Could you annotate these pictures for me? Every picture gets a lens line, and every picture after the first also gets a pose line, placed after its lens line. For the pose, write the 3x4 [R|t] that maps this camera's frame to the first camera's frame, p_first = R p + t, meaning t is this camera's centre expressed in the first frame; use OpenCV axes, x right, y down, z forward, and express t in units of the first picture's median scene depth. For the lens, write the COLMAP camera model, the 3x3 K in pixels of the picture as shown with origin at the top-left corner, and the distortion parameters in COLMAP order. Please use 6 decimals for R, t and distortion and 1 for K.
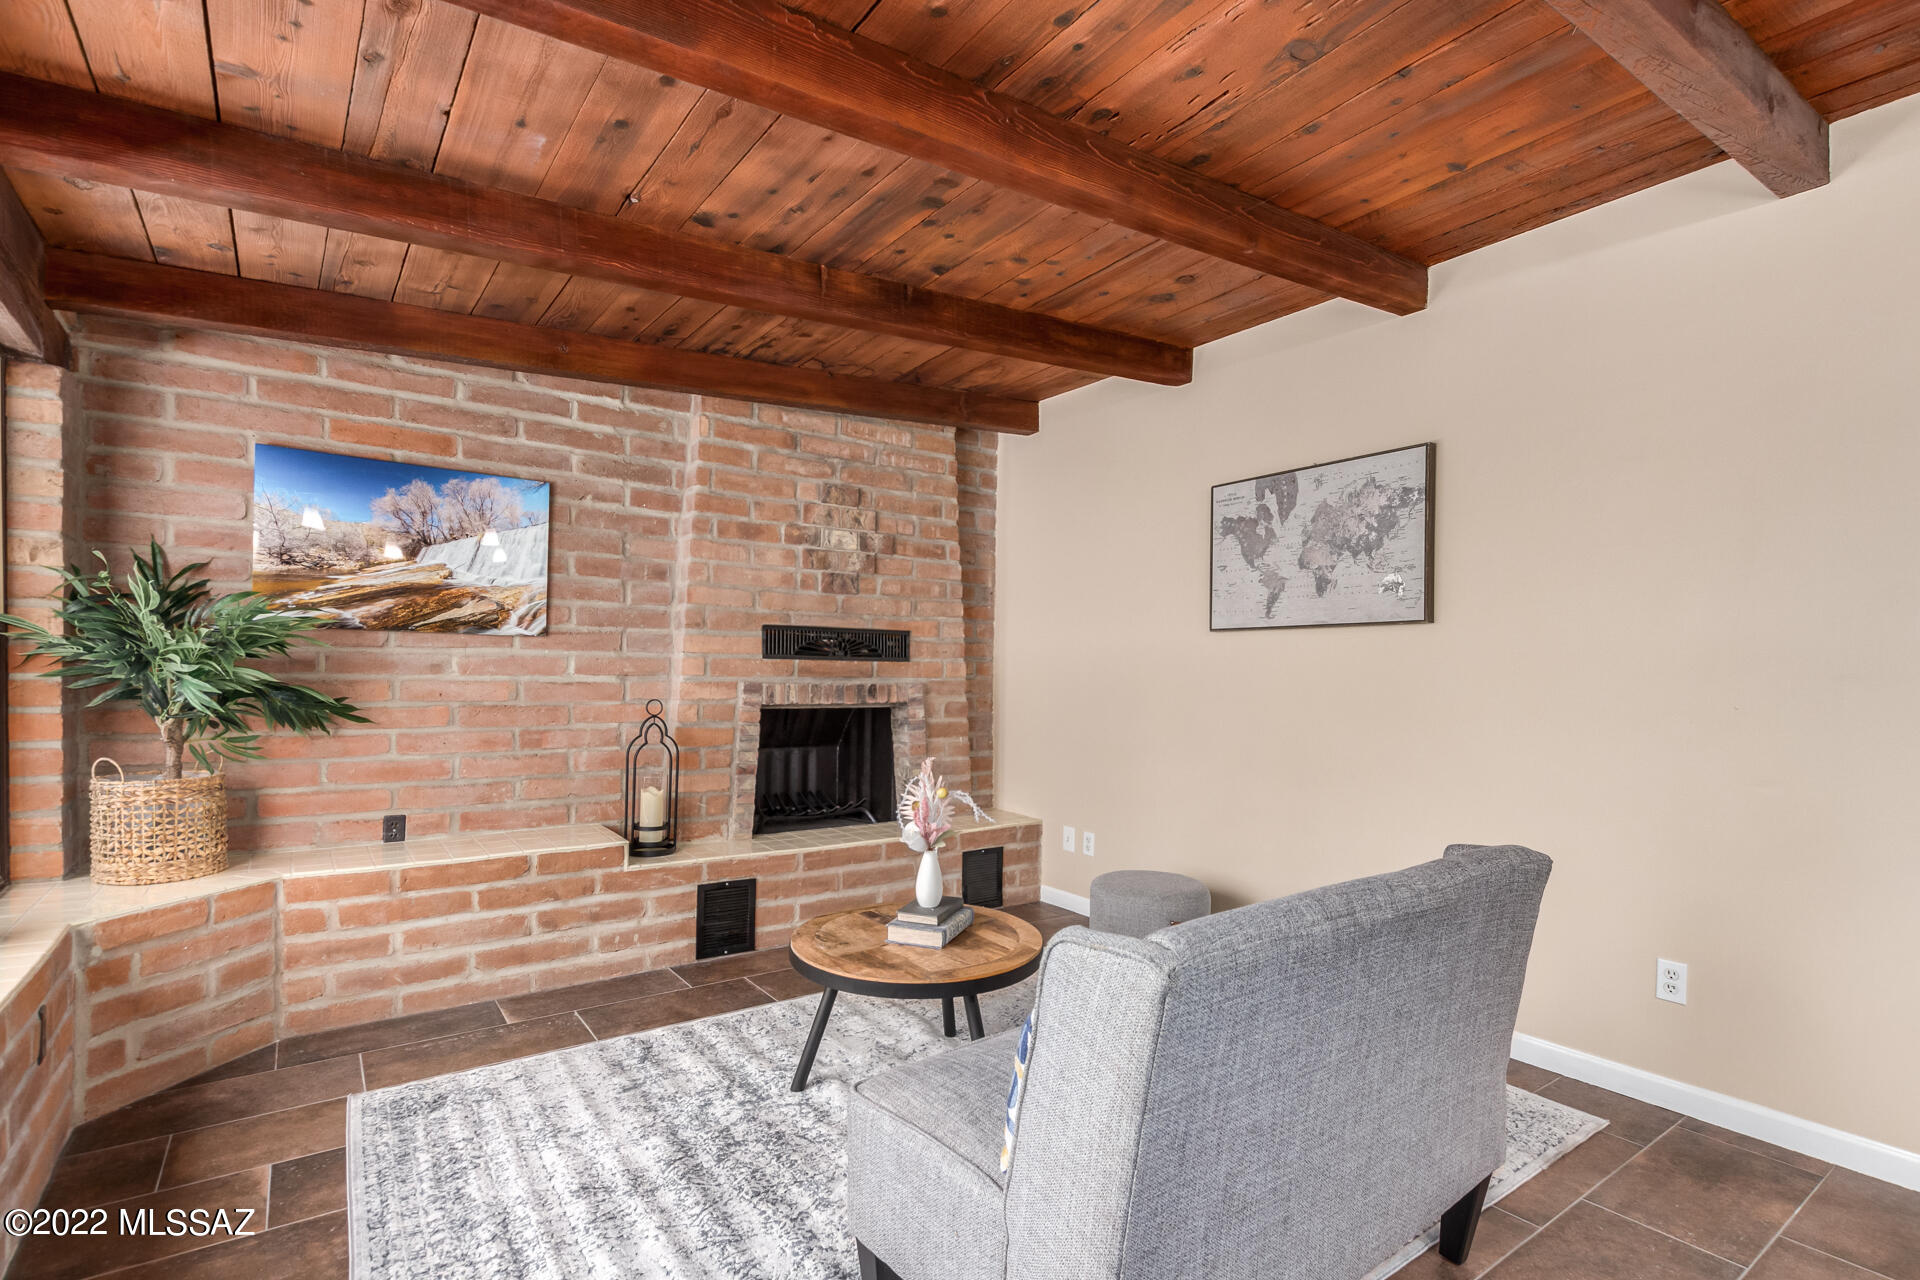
lens RADIAL K [[924.3, 0, 969.1], [0, 924.3, 680.8], [0, 0, 1]] dist [0.005124, 0.001506]
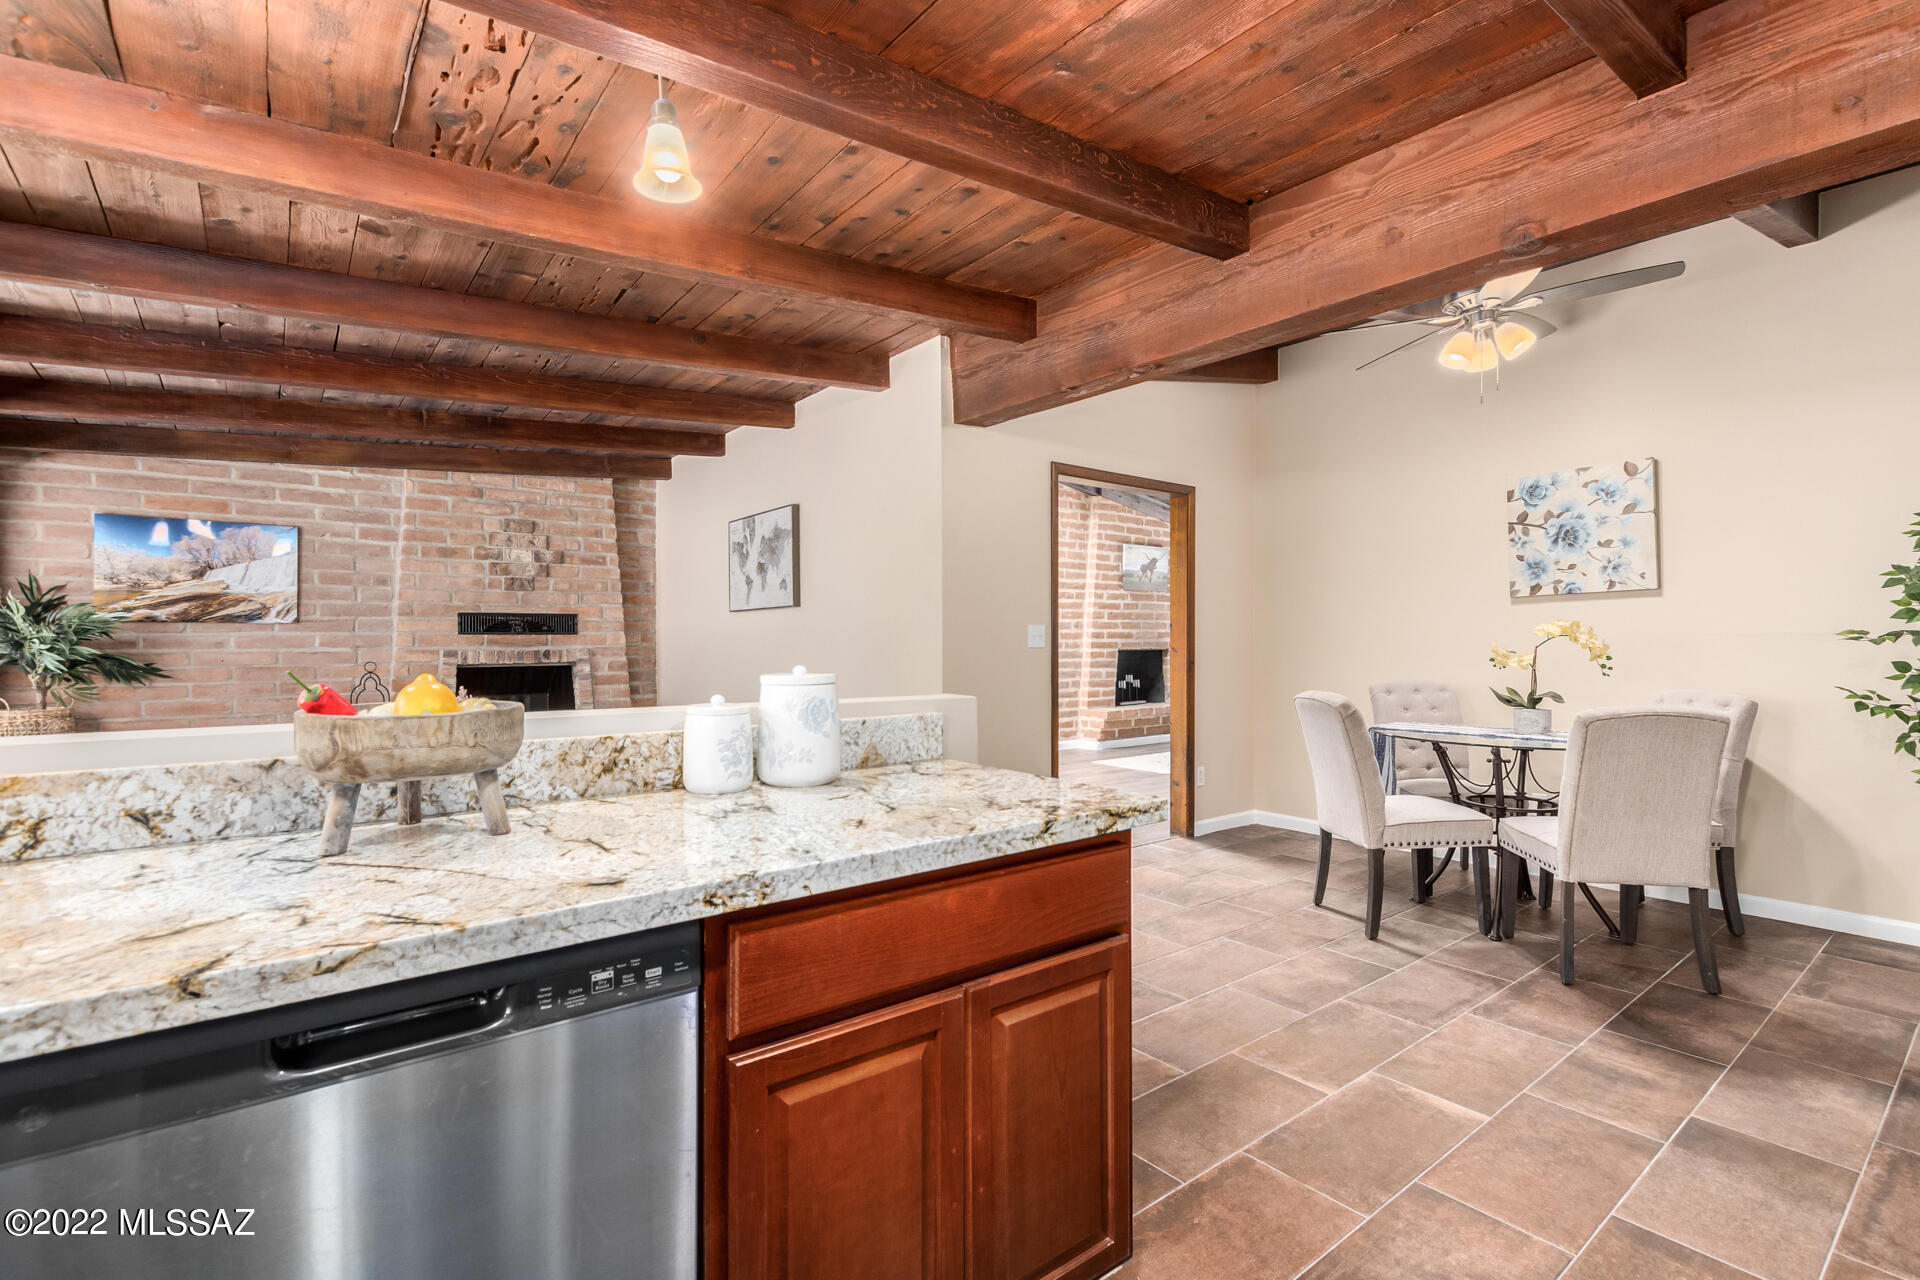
lens RADIAL K [[882.6, 0, 969.5], [0, 882.6, 643.1], [0, 0, 1]] dist [0.004341, -0.002960]
pose [[0.998505, -0.021271, 0.050346, 0.585069], [0.021693, 0.999734, -0.007844, 0.021251], [-0.050166, 0.008925, 0.998701, -0.543378]]
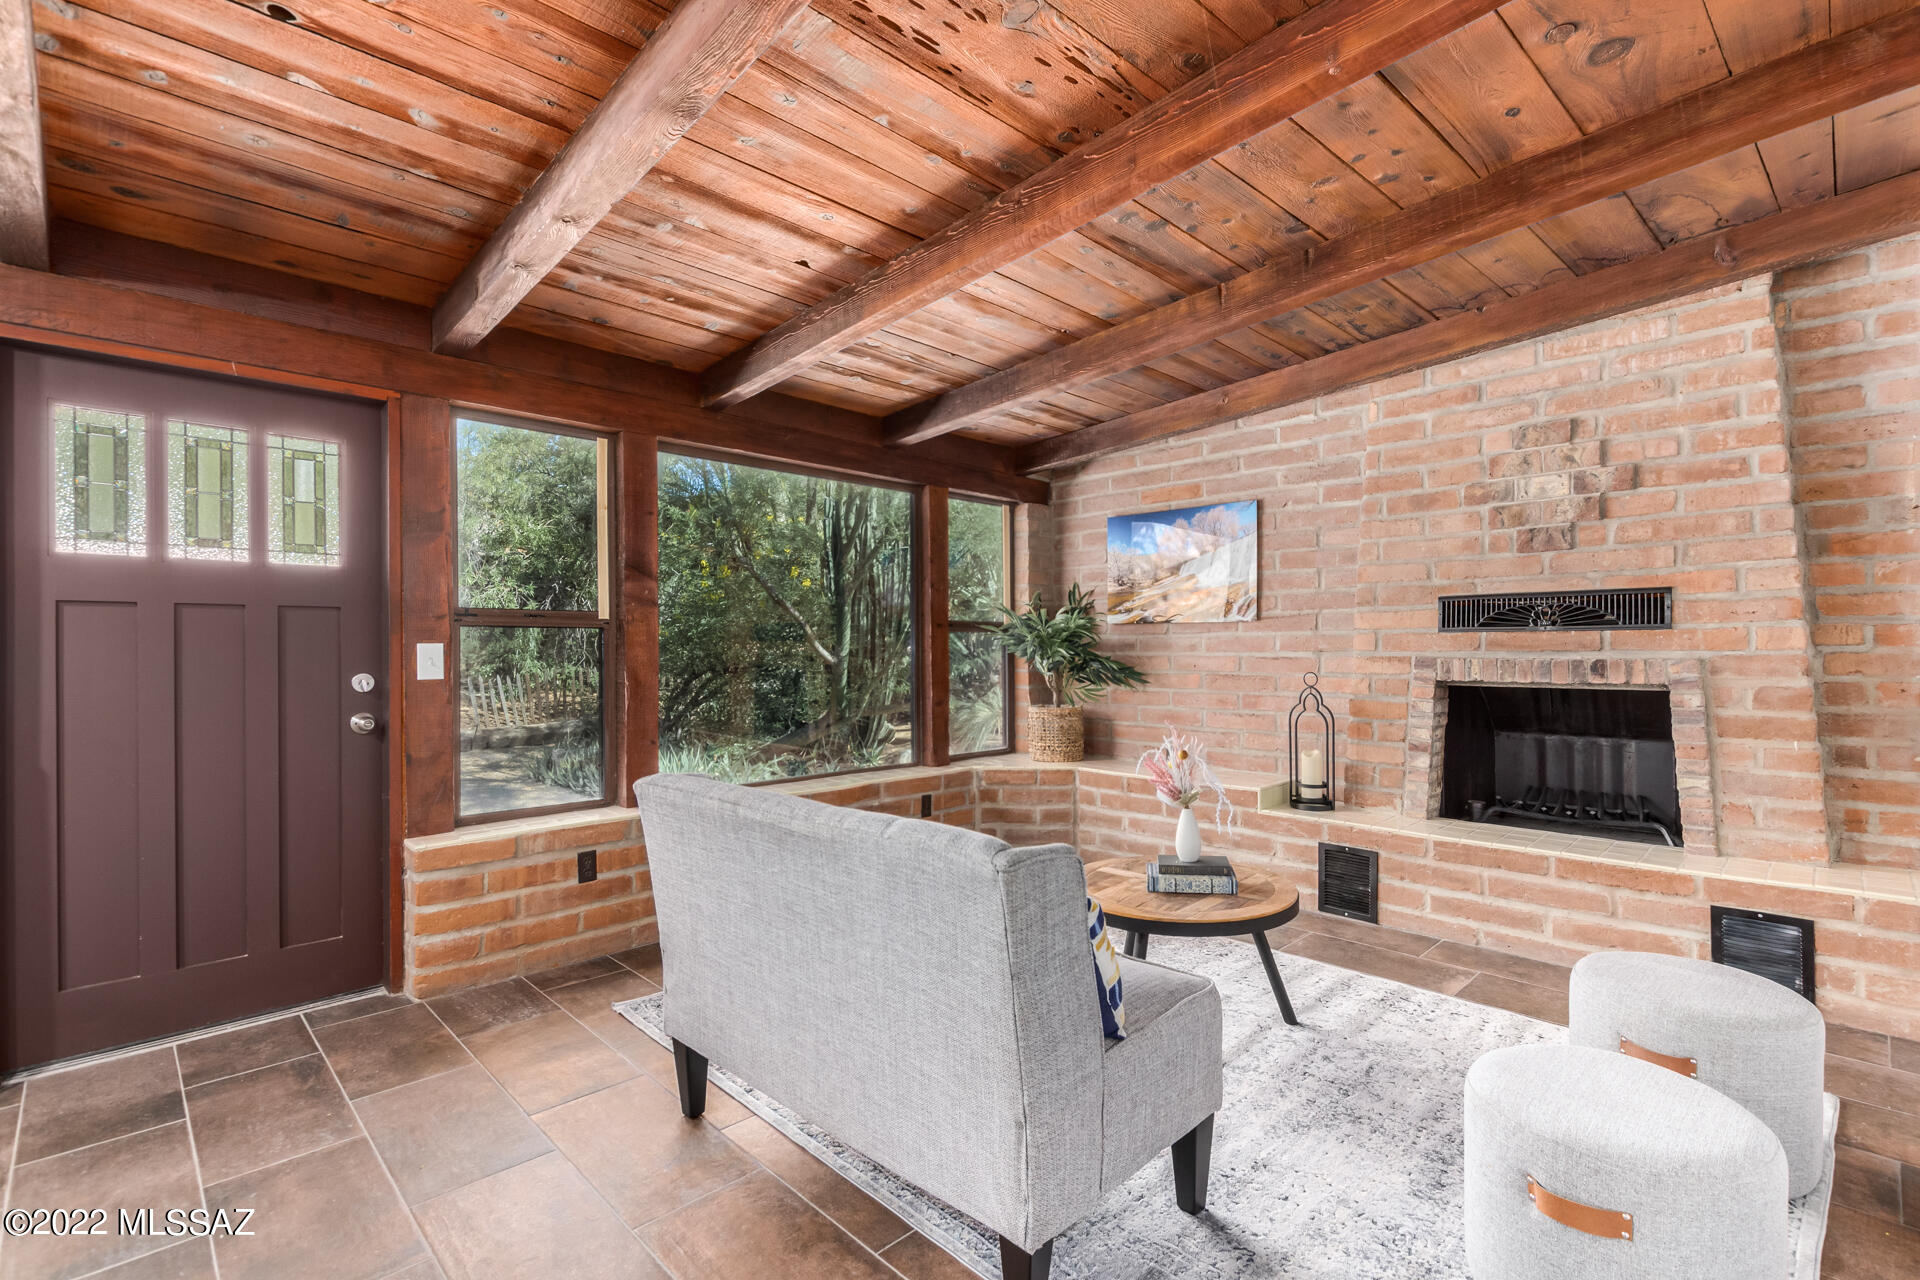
lens RADIAL K [[882.6, 0, 965.3], [0, 882.6, 647.5], [0, 0, 1]] dist [0.004341, -0.002960]
pose [[0.140011, -0.015682, -0.990026, 0.643682], [-0.004163, 0.999856, -0.016426, 0.009170], [0.990141, 0.006421, 0.139926, 0.411561]]
